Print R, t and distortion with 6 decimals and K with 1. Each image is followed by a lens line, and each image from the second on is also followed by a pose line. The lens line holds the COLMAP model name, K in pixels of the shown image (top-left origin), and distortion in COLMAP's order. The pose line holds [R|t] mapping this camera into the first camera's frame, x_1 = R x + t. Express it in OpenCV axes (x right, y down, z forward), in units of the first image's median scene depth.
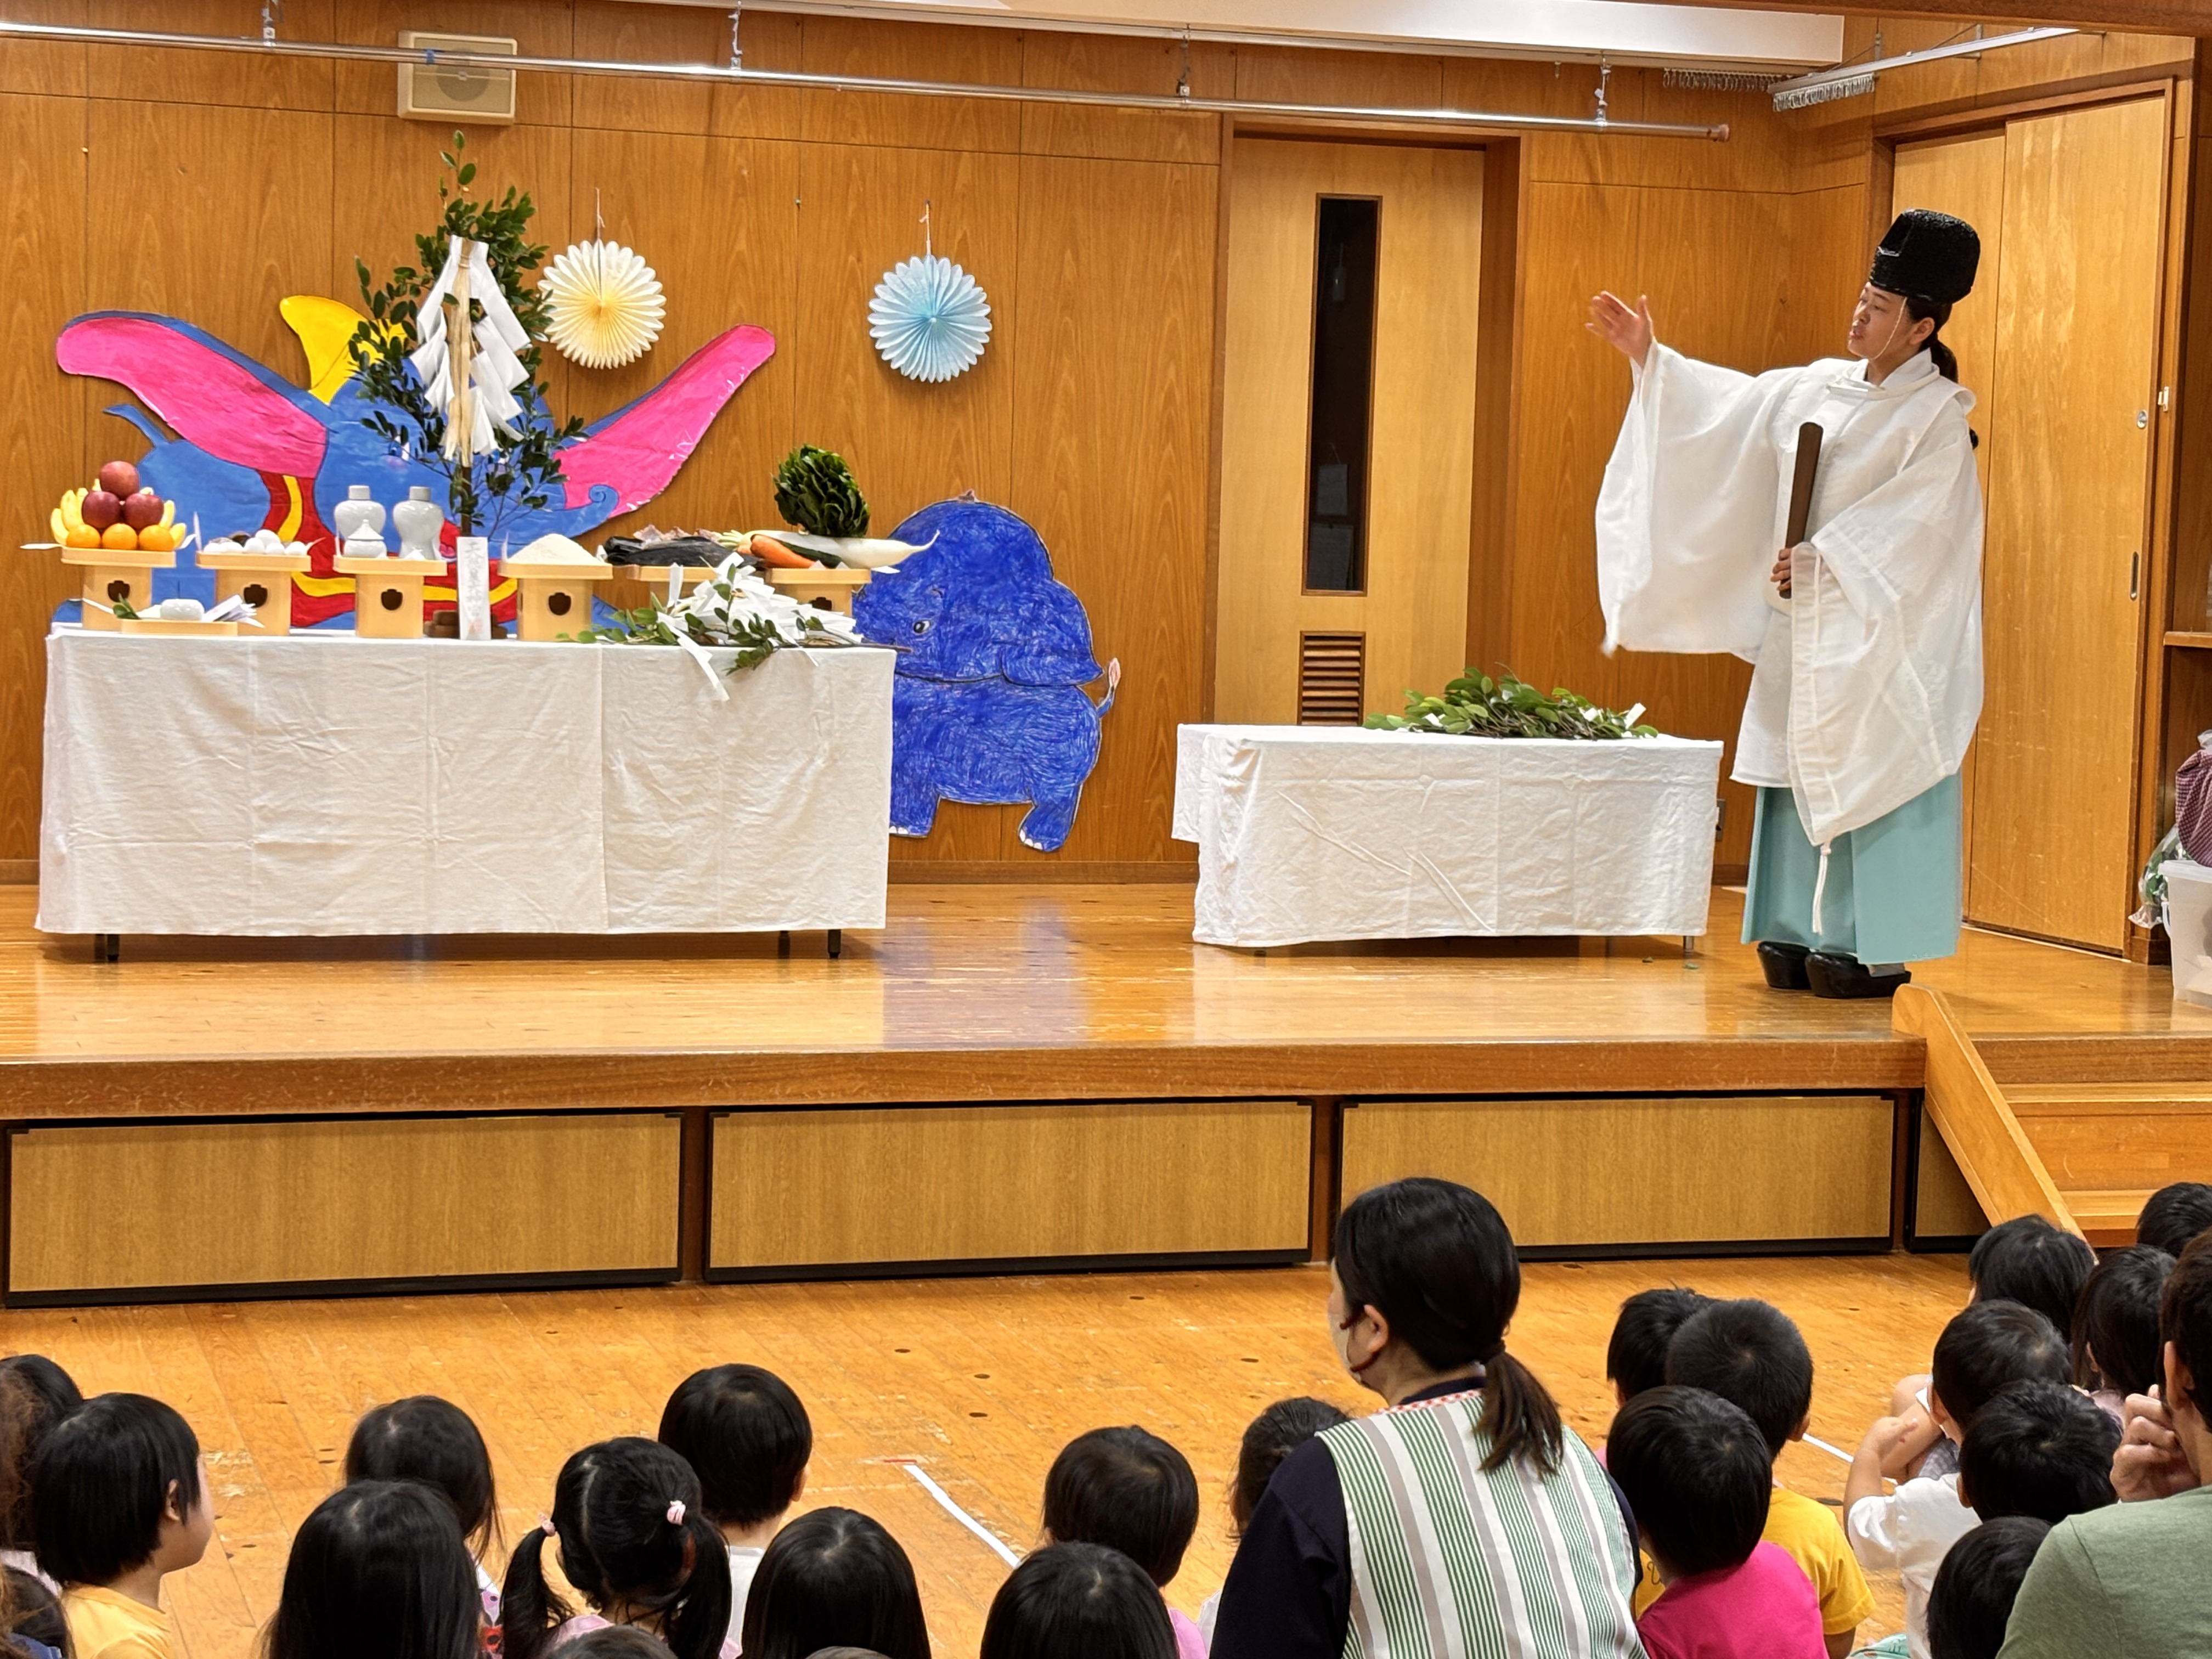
lens RADIAL K [[4210.4, 0, 1106.0], [0, 4210.4, 829.5], [0, 0, 1]] dist [0.335392, -1.208734]
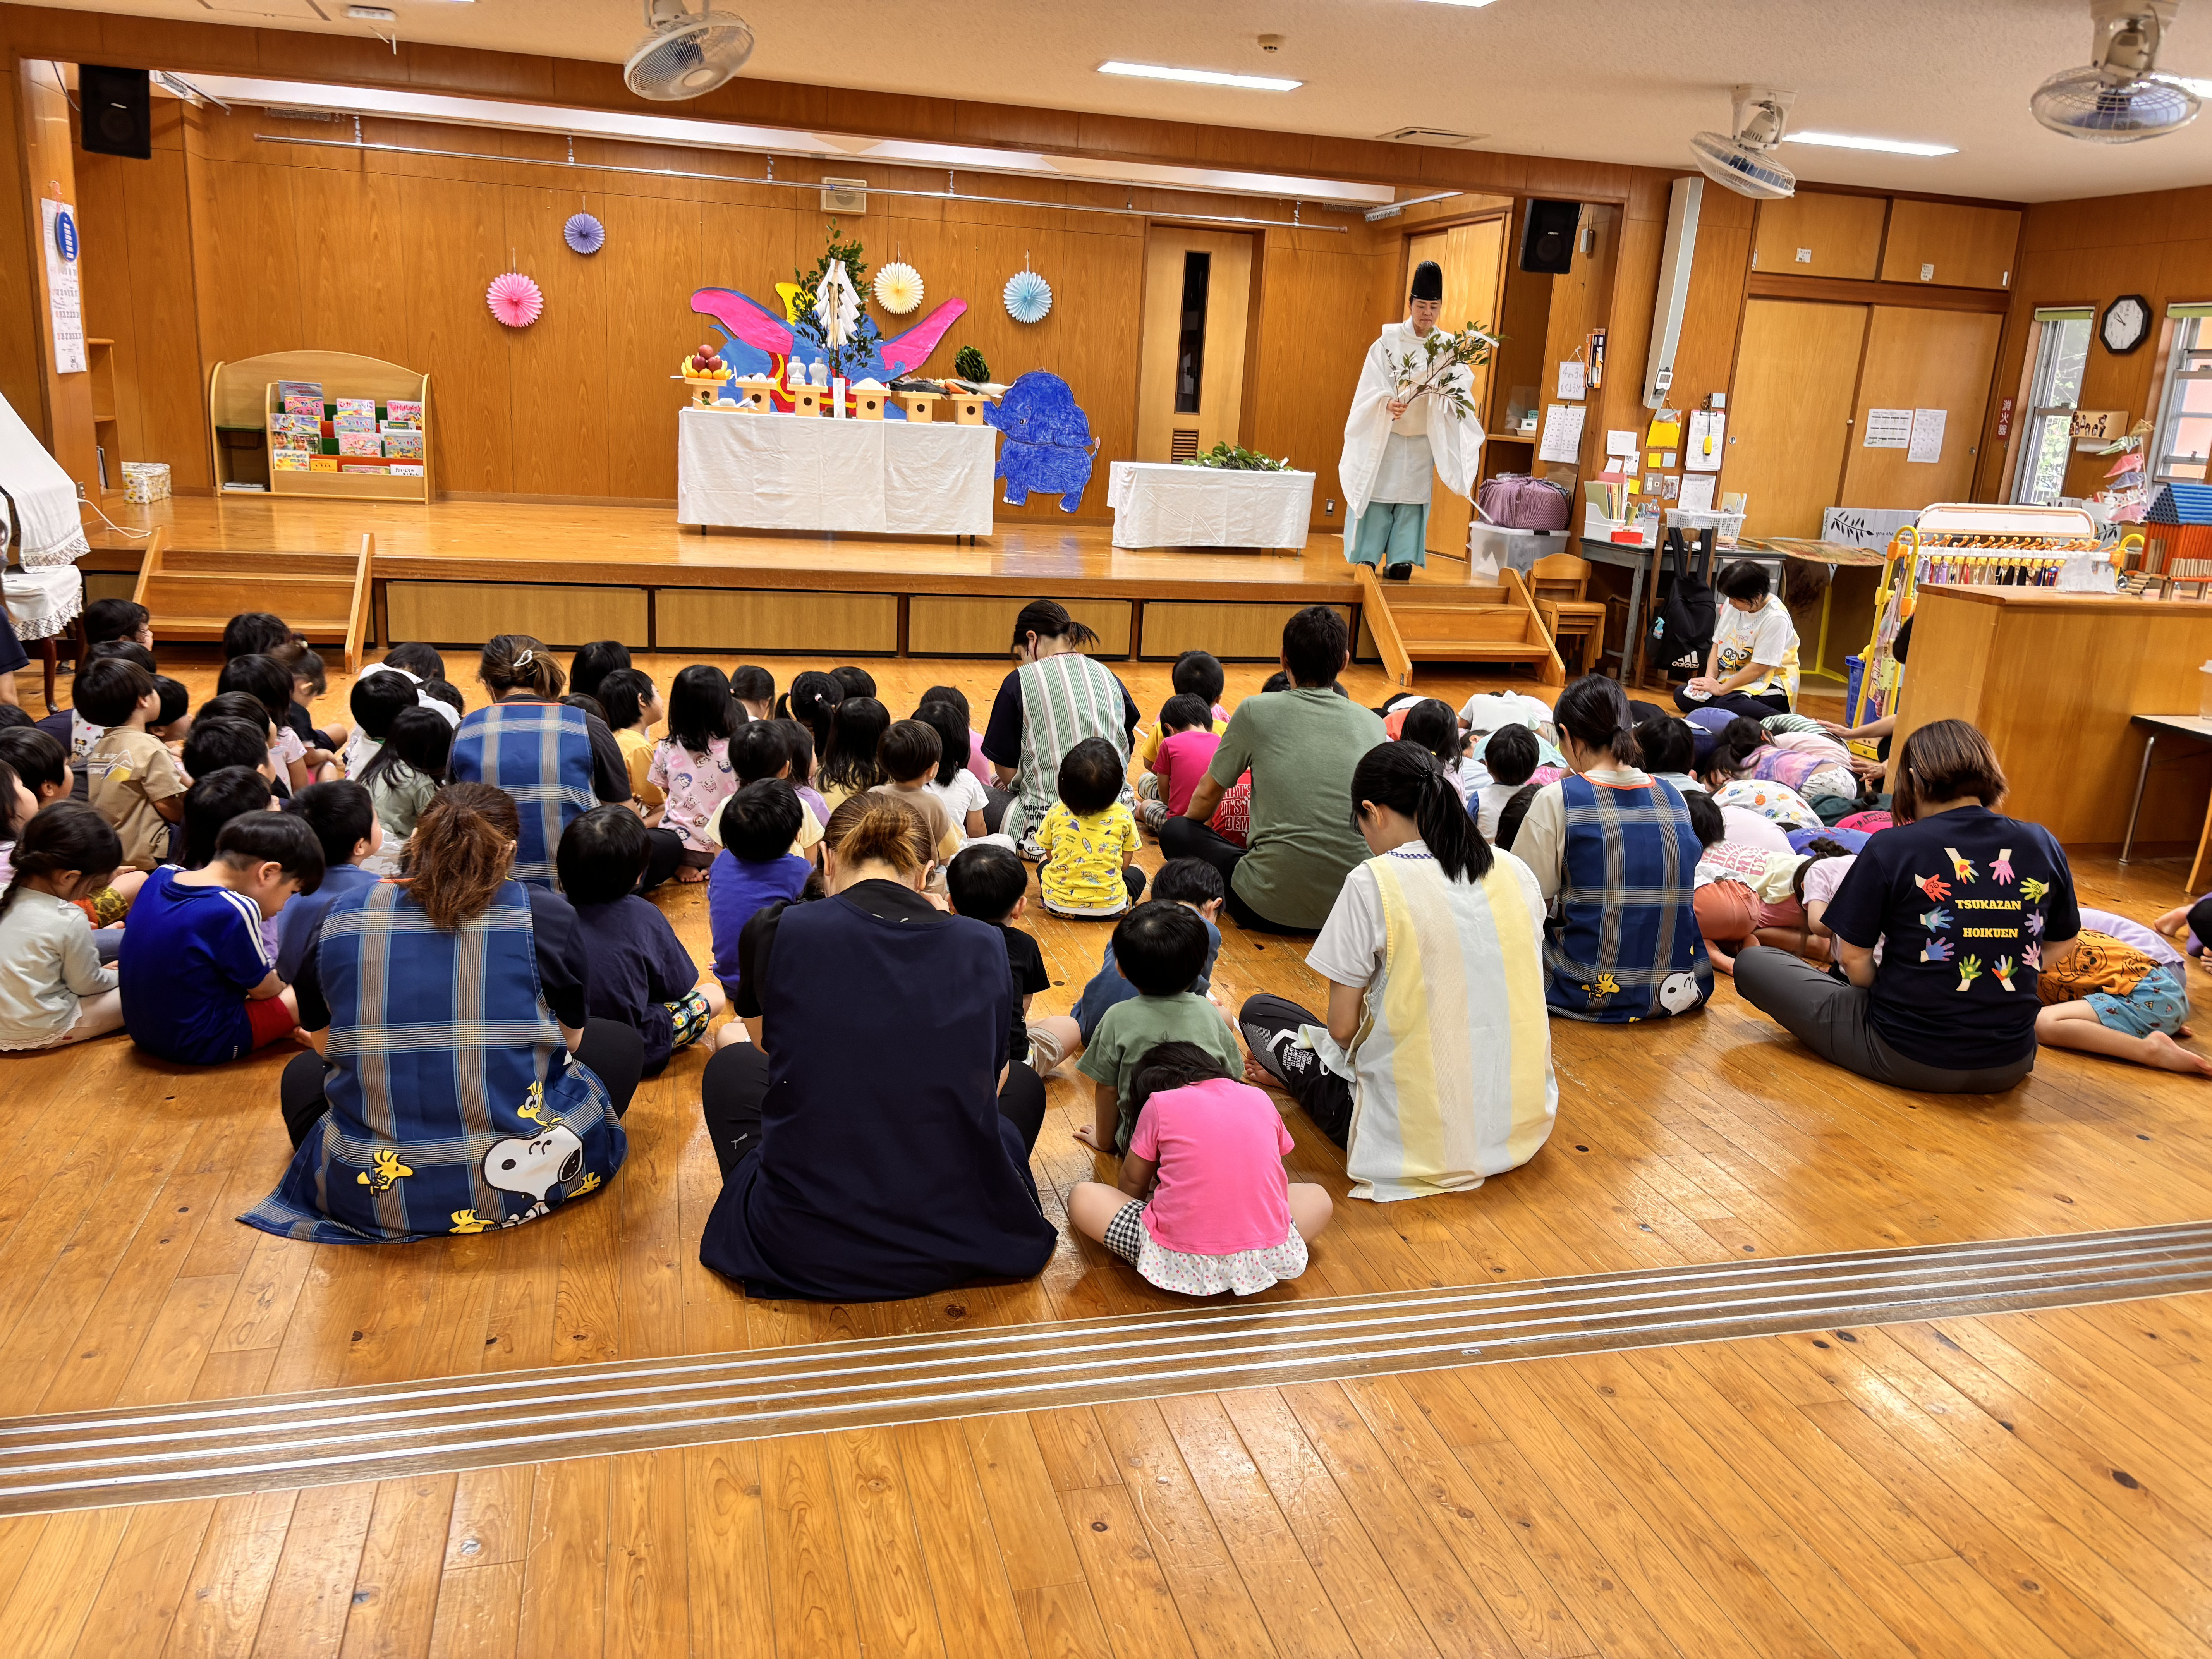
lens RADIAL K [[1700.7, 0, 1106.0], [0, 1700.7, 829.5], [0, 0, 1]] dist [0.171746, -0.521285]
pose [[0.998607, 0.036523, -0.038079, 0.065075], [-0.029354, 0.984265, 0.174241, 0.015479], [0.043843, -0.172881, 0.983966, -0.089439]]
